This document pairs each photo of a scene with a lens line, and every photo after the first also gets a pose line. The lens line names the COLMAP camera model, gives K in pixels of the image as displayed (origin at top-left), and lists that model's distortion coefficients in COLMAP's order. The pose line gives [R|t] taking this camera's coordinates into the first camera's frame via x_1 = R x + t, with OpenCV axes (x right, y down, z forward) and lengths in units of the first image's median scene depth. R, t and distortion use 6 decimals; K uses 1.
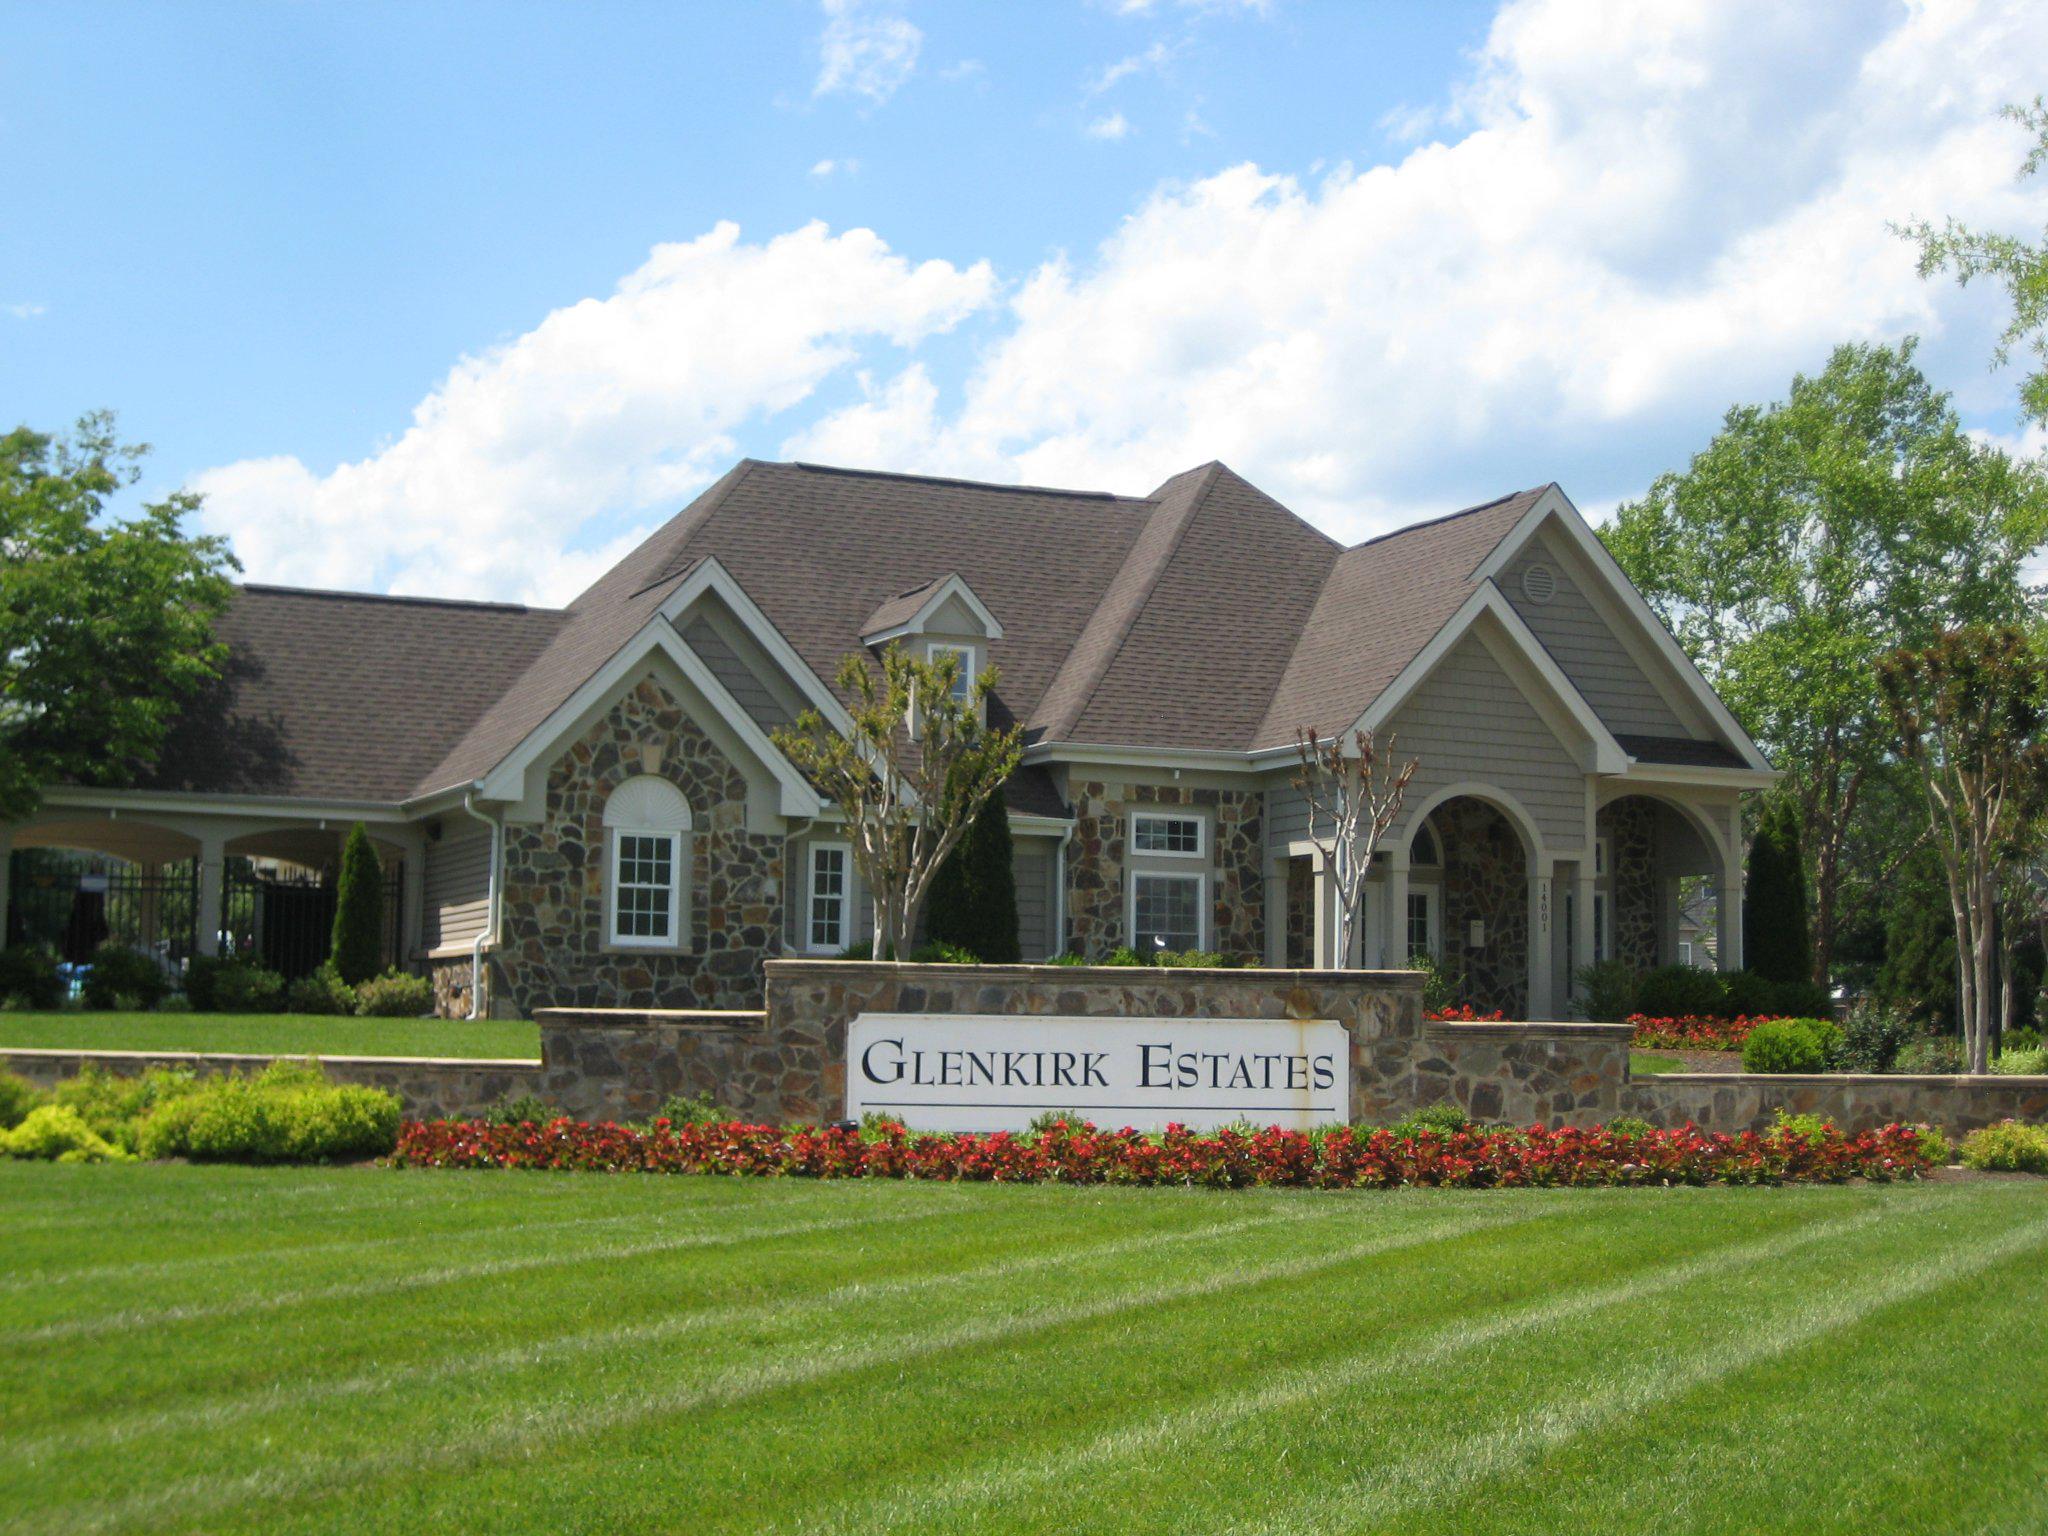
lens RADIAL K [[2966.2, 0, 1024.0], [0, 2966.2, 768.0], [0, 0, 1]] dist [-0.128690, 0.032427]
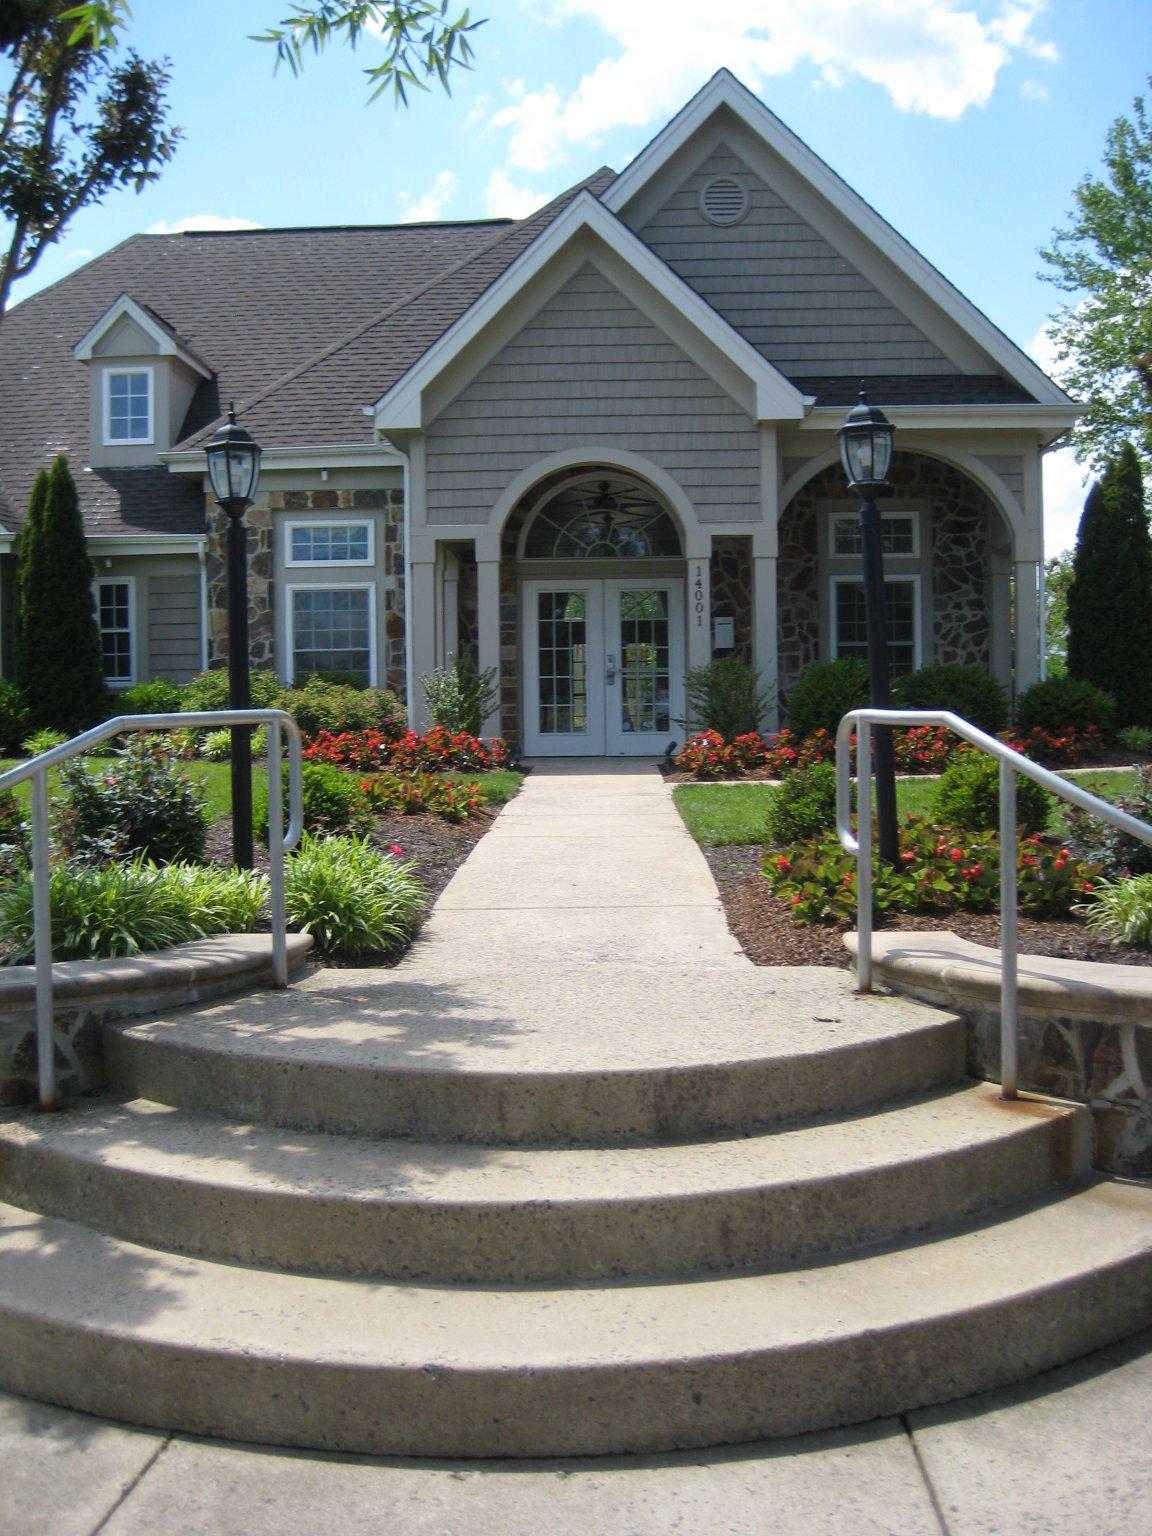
lens RADIAL K [[1608.6, 0, 588.5], [0, 1608.6, 788.9], [0, 0, 1]] dist [-0.157466, 0.201972]
pose [[0.887266, -0.008342, -0.461182, 0.387578], [0.068887, 0.991020, 0.114607, 0.052341], [0.456084, -0.133457, 0.879873, 0.659254]]
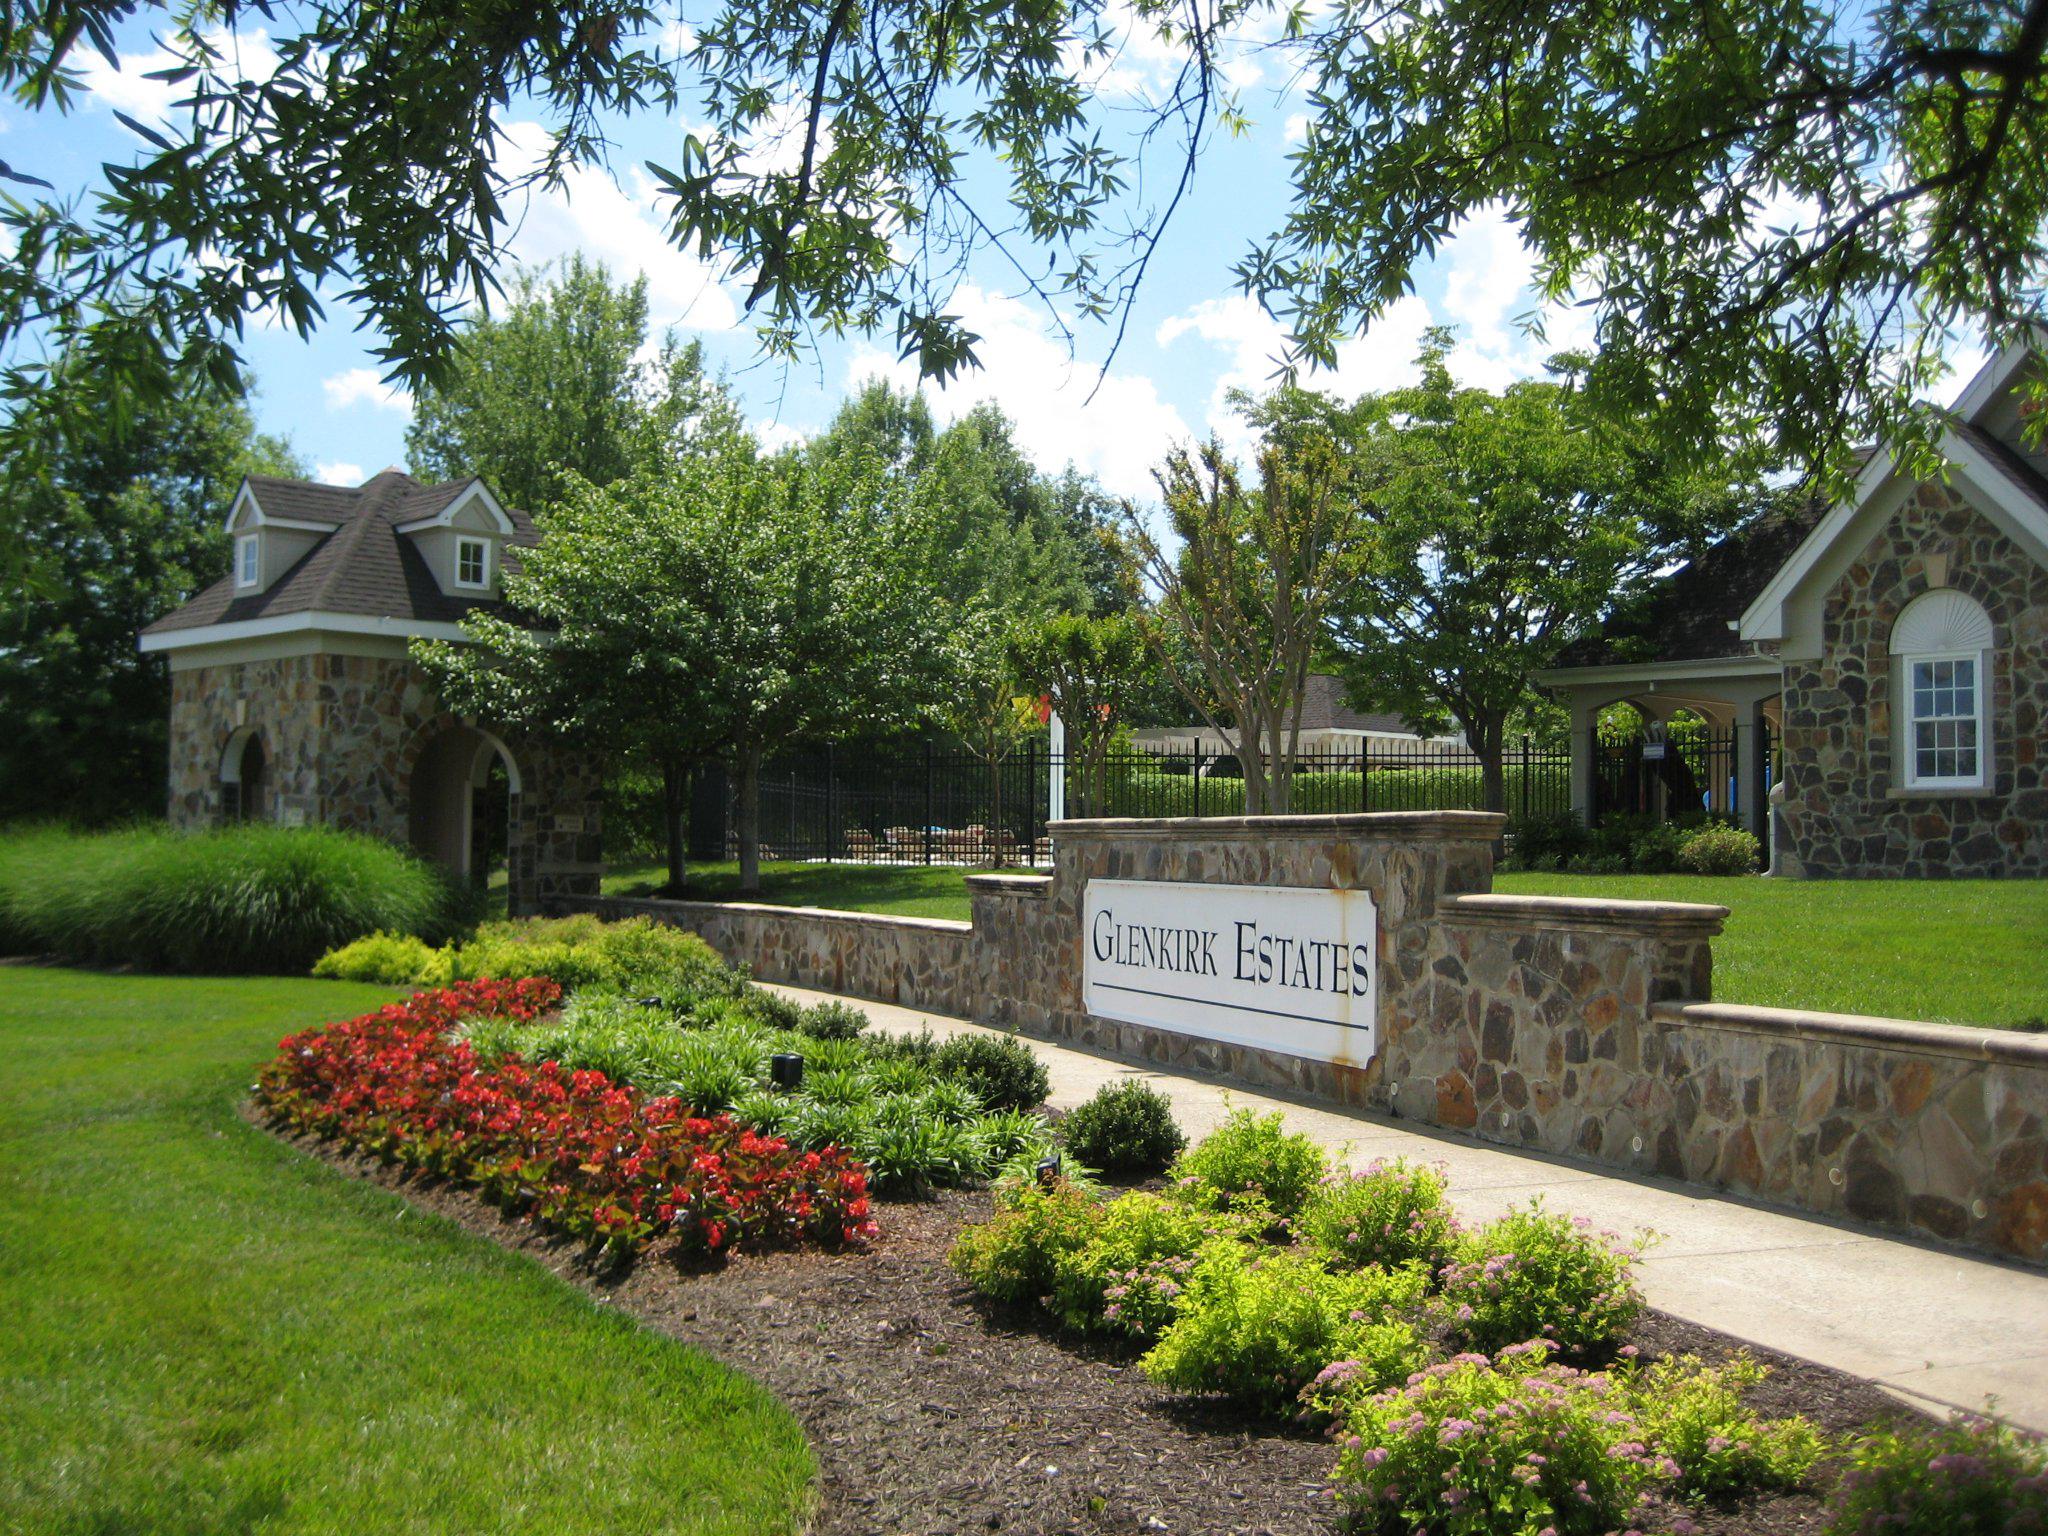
lens RADIAL K [[2144.8, 0, 1024.0], [0, 2144.8, 768.0], [0, 0, 1]] dist [-0.157466, 0.201972]
pose [[0.266428, -0.047286, -0.962694, 0.384071], [0.088047, 0.995814, -0.024546, 0.045429], [0.959825, -0.078222, 0.269476, 0.577065]]
